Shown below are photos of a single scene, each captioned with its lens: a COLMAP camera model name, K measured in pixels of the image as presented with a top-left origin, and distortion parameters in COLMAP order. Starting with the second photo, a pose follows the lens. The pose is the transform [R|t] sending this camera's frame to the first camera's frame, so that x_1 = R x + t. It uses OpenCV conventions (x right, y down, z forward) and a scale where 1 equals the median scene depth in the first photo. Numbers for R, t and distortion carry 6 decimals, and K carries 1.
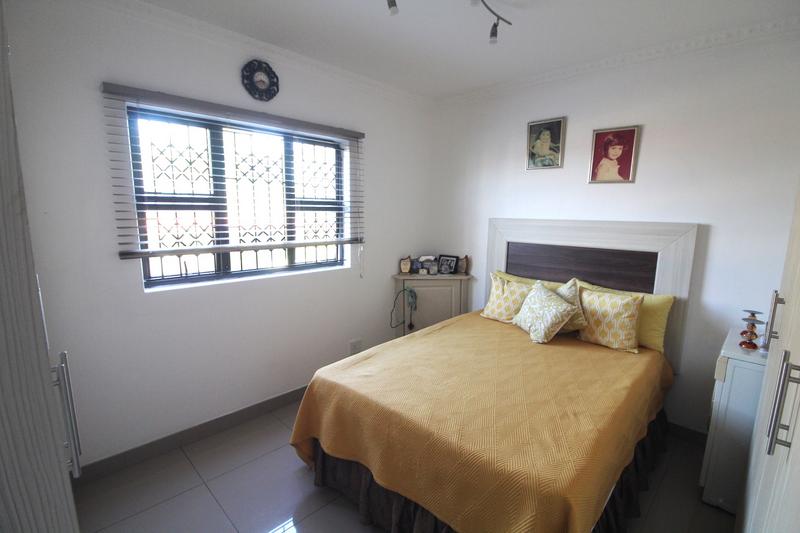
lens RADIAL K [[371.6, 0, 403.9], [0, 371.6, 273.1], [0, 0, 1]] dist [-0.004926, -0.010059]
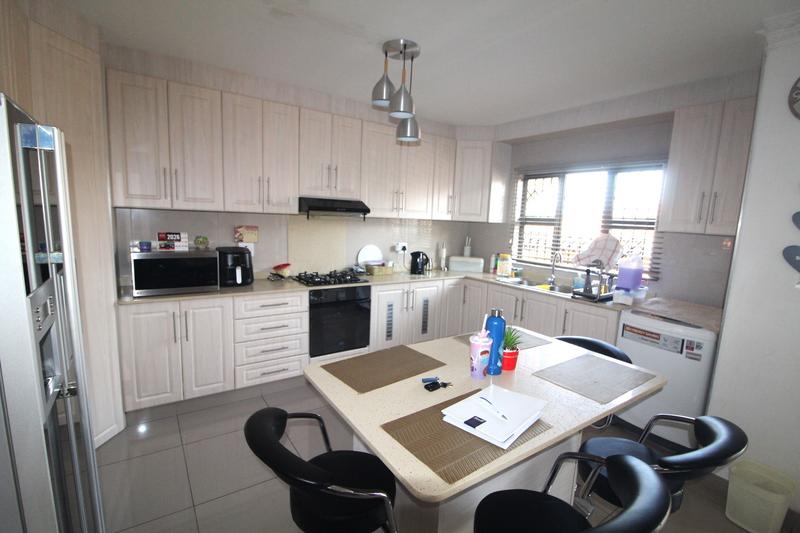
lens RADIAL K [[371.6, 0, 403.9], [0, 371.6, 273.1], [0, 0, 1]] dist [-0.004926, -0.010059]
pose [[-0.188771, 0.122128, -0.974398, 1.226634], [-0.210510, 0.964139, 0.161624, -0.090989], [0.959193, 0.235630, -0.156292, 0.647677]]
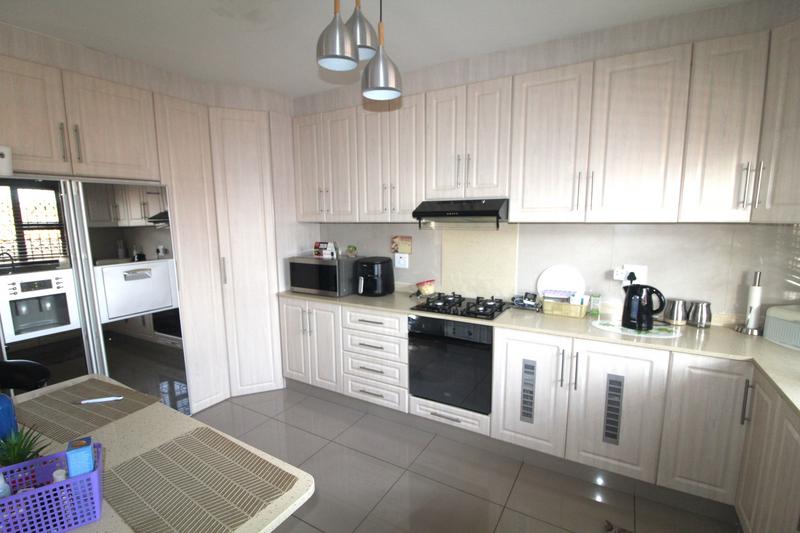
lens RADIAL K [[371.6, 0, 403.9], [0, 371.6, 273.1], [0, 0, 1]] dist [-0.004926, -0.010059]
pose [[-0.971669, 0.027046, -0.234793, 0.311899], [-0.047094, 0.951353, 0.304482, -0.188878], [0.231606, 0.306913, -0.923127, 1.079982]]
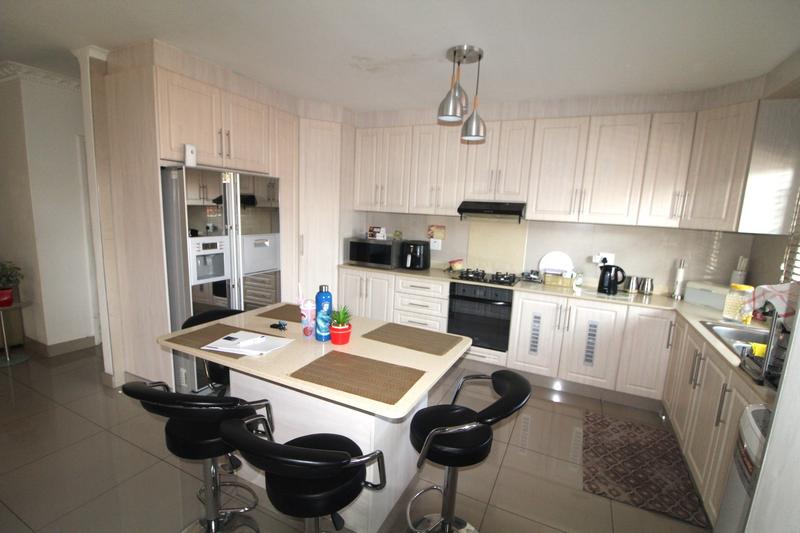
lens RADIAL K [[371.6, 0, 403.9], [0, 371.6, 273.1], [0, 0, 1]] dist [-0.004926, -0.010059]
pose [[-0.946870, -0.007192, -0.321538, 0.697472], [-0.114929, 0.941304, 0.317391, -0.234405], [0.300382, 0.337482, -0.892119, 1.386751]]
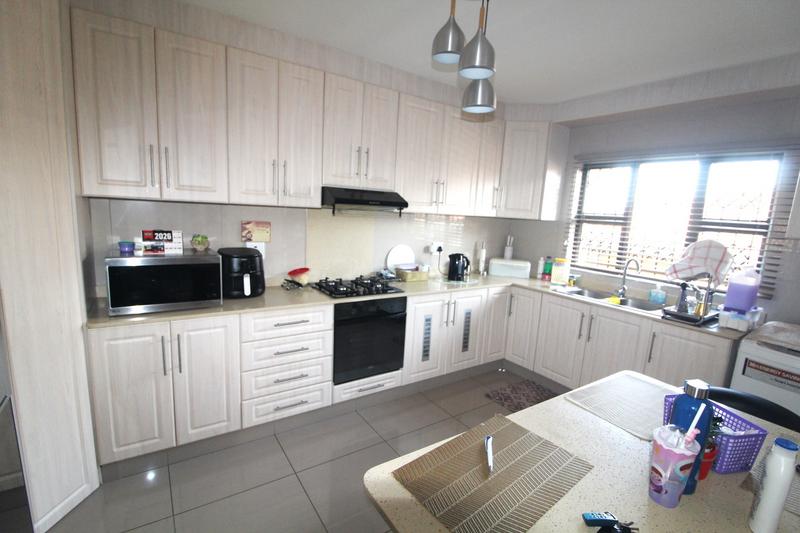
lens RADIAL K [[371.6, 0, 403.9], [0, 371.6, 273.1], [0, 0, 1]] dist [-0.004926, -0.010059]
pose [[-0.198653, 0.140727, -0.969914, 0.993805], [-0.224551, 0.956777, 0.184812, -0.071561], [0.953999, 0.254508, -0.158466, 0.473931]]
